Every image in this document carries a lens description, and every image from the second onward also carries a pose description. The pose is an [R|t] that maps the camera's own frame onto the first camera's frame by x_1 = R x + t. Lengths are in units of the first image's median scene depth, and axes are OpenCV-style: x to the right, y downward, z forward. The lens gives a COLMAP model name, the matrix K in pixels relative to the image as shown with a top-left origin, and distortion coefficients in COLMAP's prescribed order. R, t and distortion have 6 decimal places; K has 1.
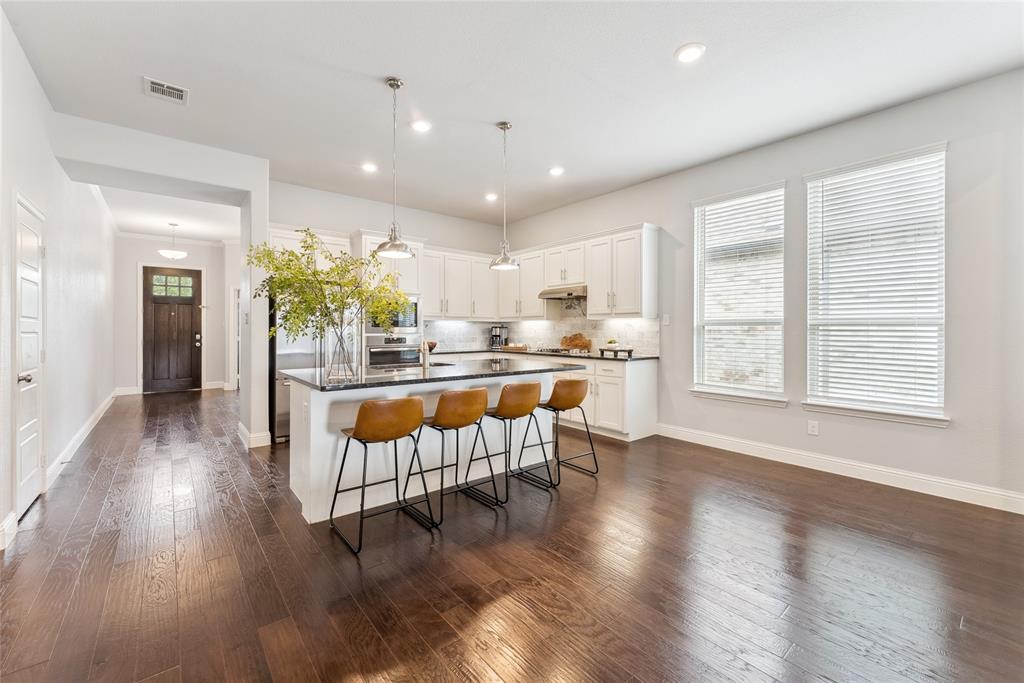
lens RADIAL K [[421.3, 0, 506.3], [0, 421.3, 329.3], [0, 0, 1]] dist [0.002289, -0.000617]
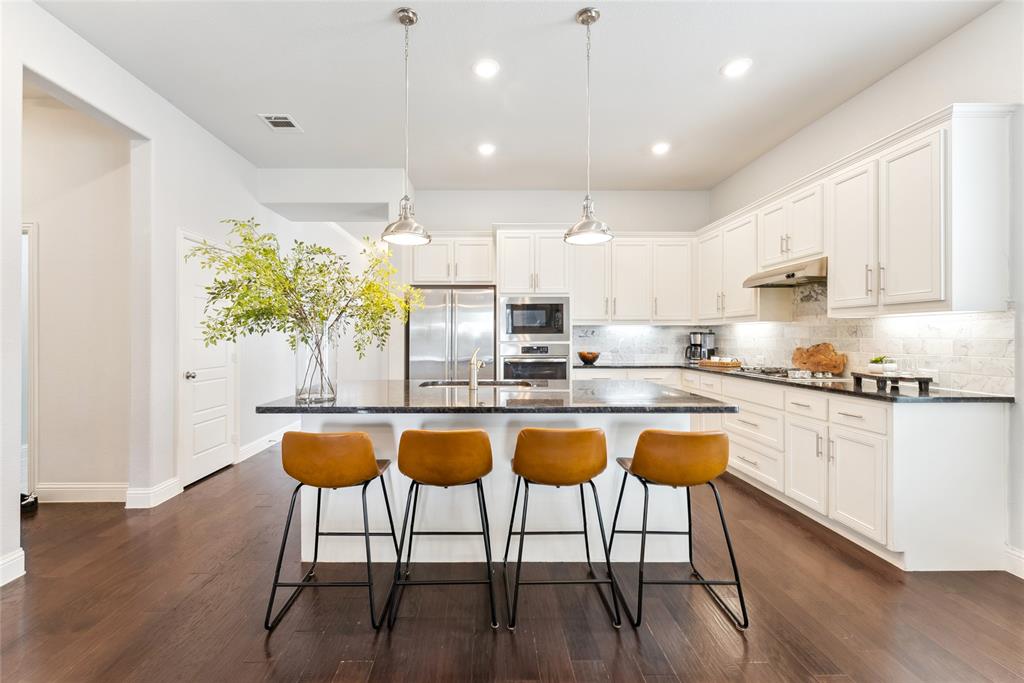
lens RADIAL K [[421.3, 0, 487.0], [0, 421.3, 336.1], [0, 0, 1]] dist [0.002289, -0.000617]
pose [[0.782723, -0.001086, -0.622369, 0.193024], [0.000844, 0.999999, -0.000683, -0.000015], [0.622369, 0.000009, 0.782724, 0.290483]]
